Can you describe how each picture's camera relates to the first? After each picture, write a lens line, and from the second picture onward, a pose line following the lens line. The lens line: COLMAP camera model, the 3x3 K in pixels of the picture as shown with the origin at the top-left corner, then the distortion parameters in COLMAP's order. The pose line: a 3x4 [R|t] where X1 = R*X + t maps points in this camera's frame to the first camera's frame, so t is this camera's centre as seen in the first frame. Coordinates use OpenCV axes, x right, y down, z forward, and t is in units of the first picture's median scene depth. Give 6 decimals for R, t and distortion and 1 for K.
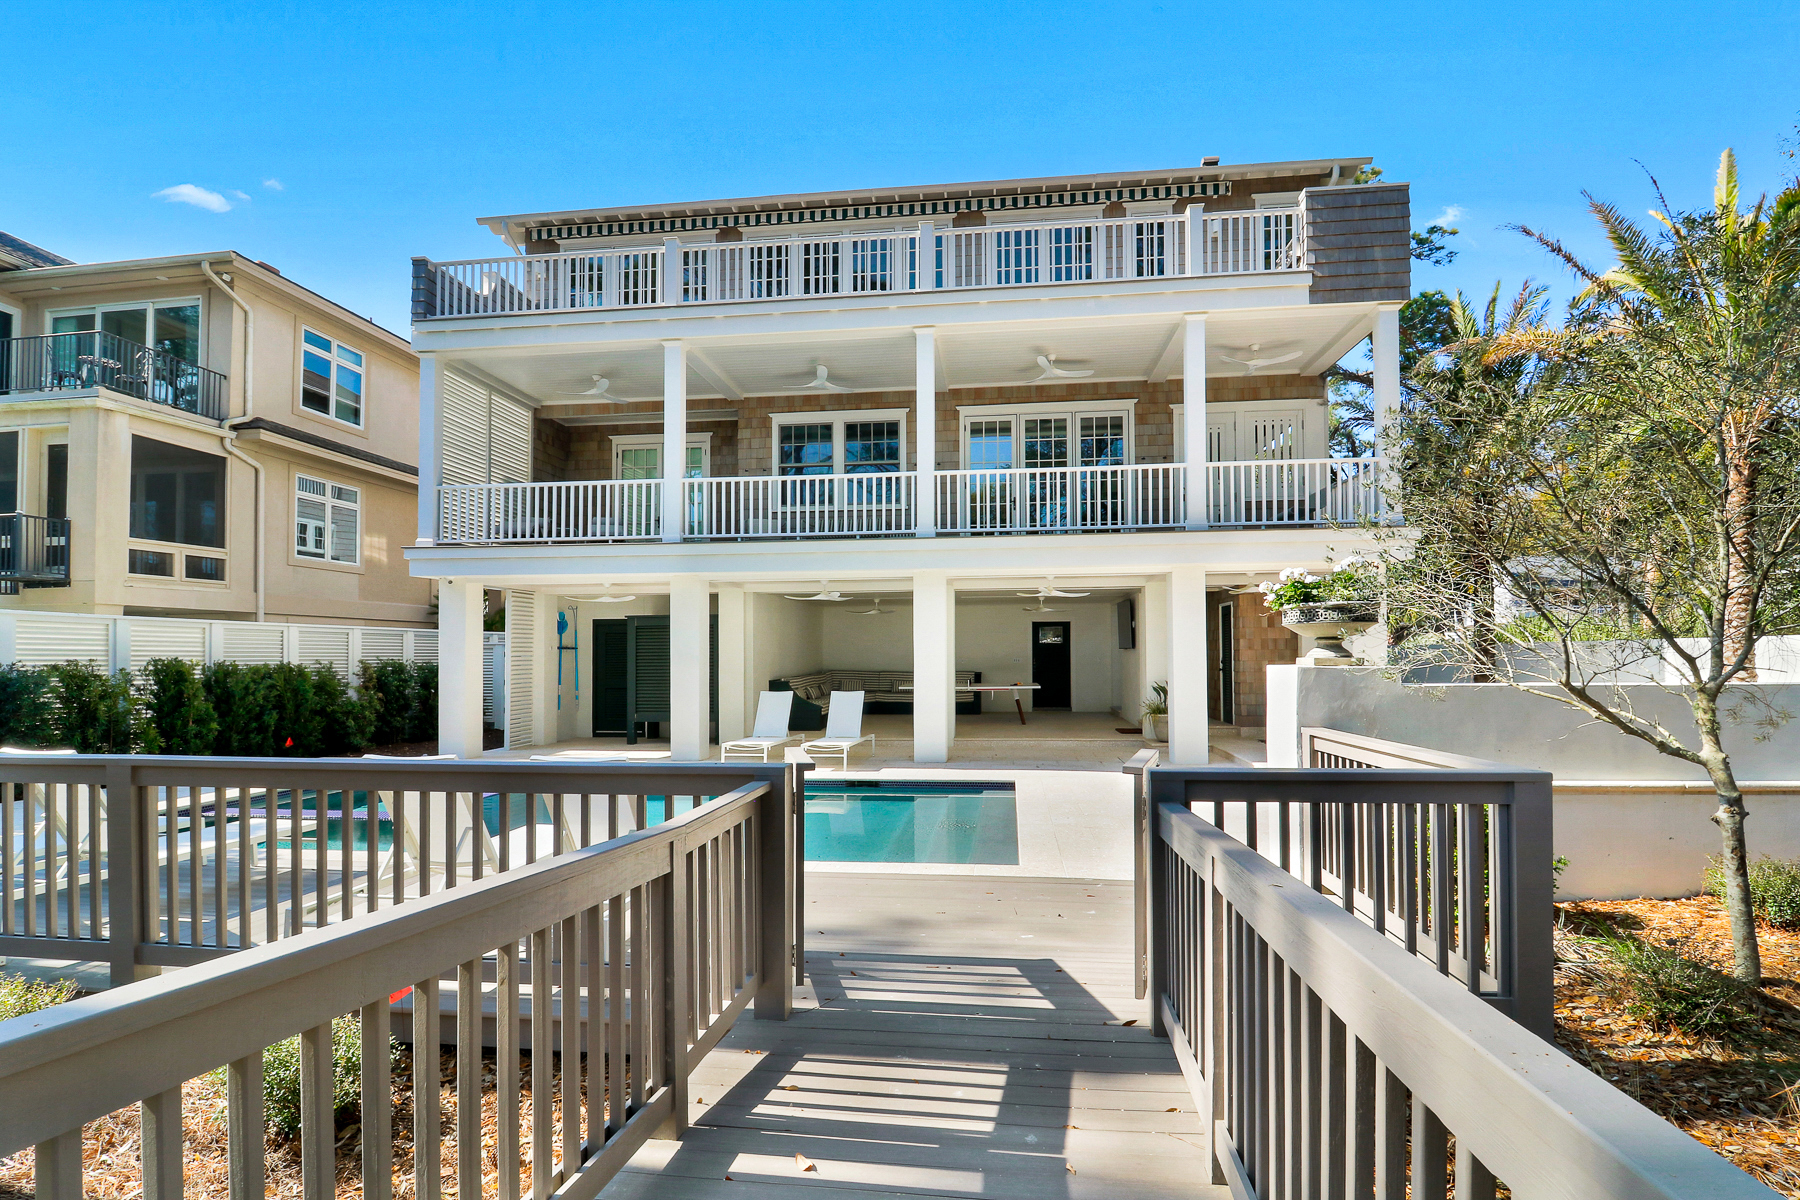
lens RADIAL K [[869.5, 0, 904.2], [0, 869.5, 660.2], [0, 0, 1]] dist [0.001012, 0.000188]
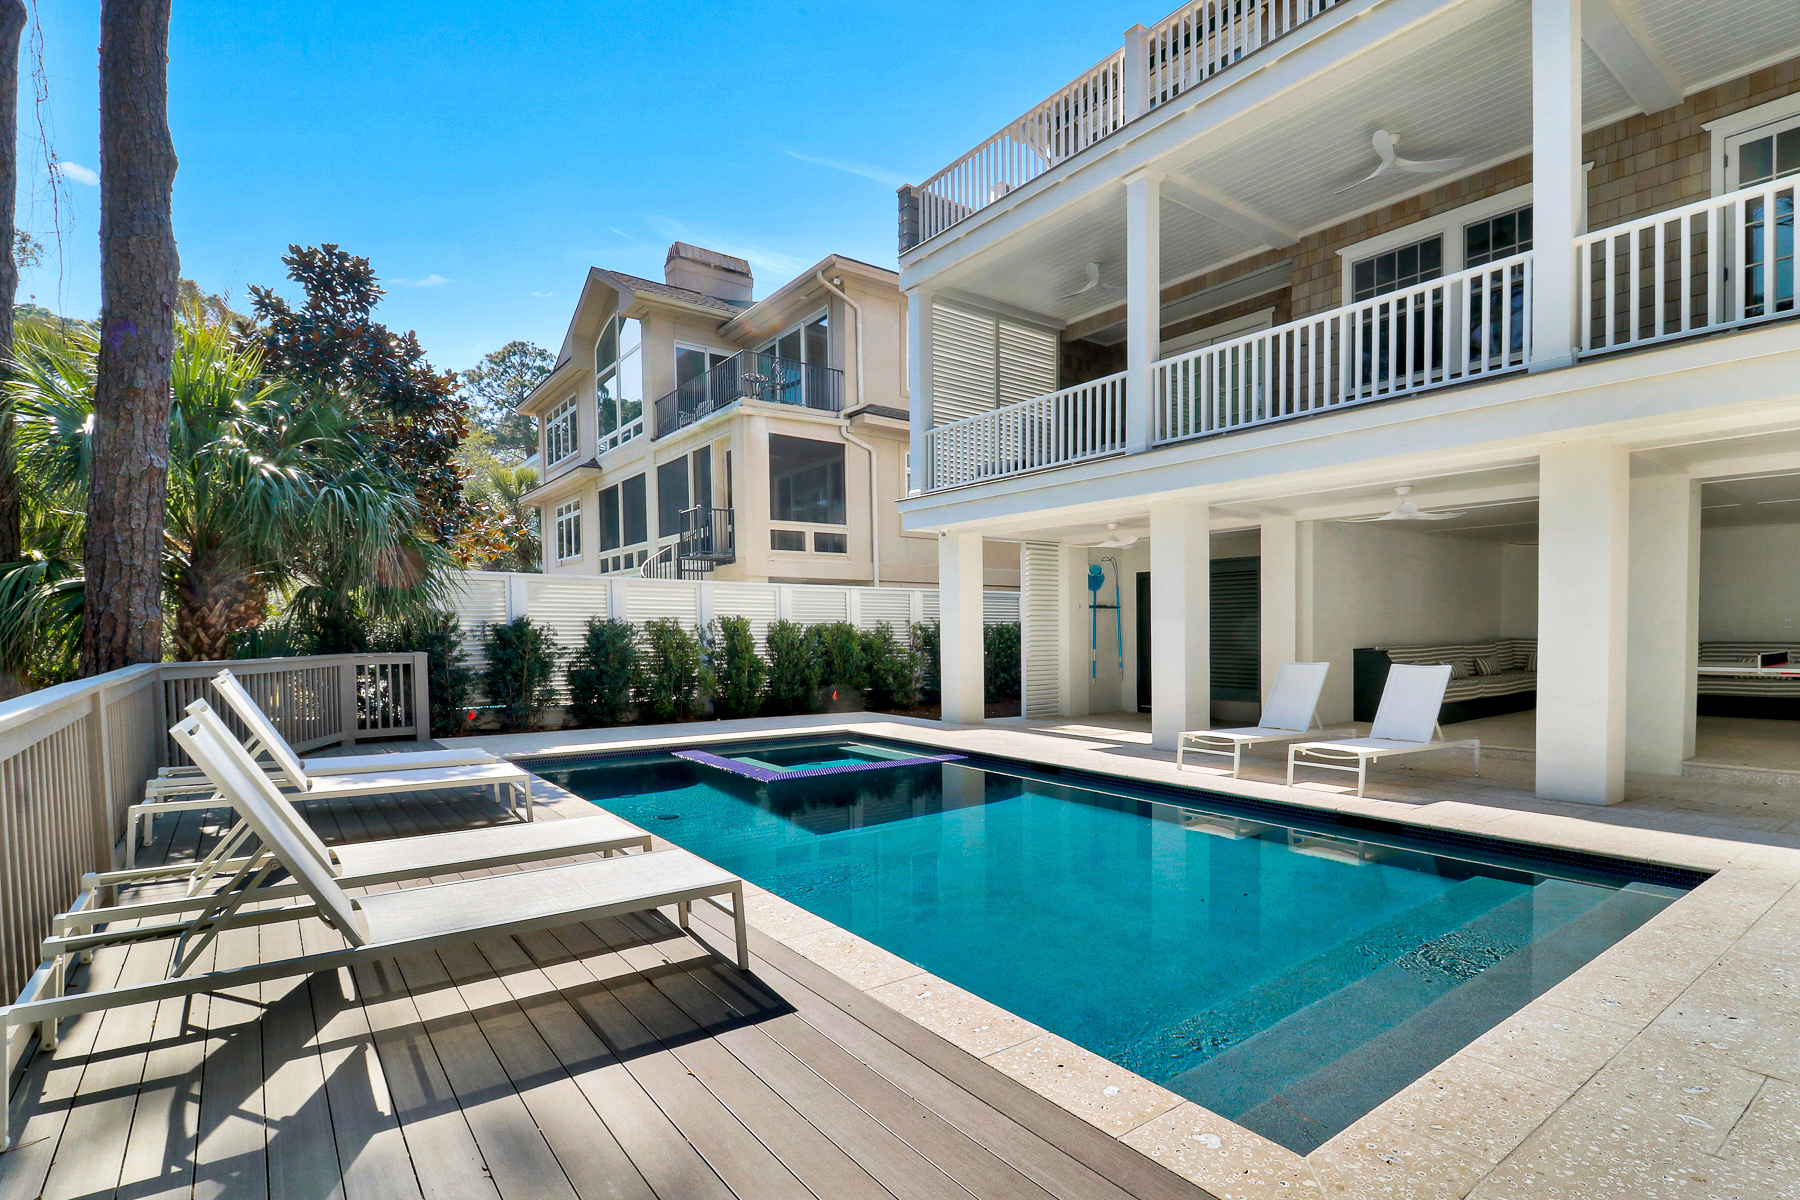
lens RADIAL K [[869.5, 0, 904.2], [0, 869.5, 660.2], [0, 0, 1]] dist [0.001012, 0.000188]
pose [[0.684440, 0.026152, -0.728600, 0.116872], [-0.004859, 0.999498, 0.031311, 0.014357], [0.729053, -0.017890, 0.684224, 0.294144]]
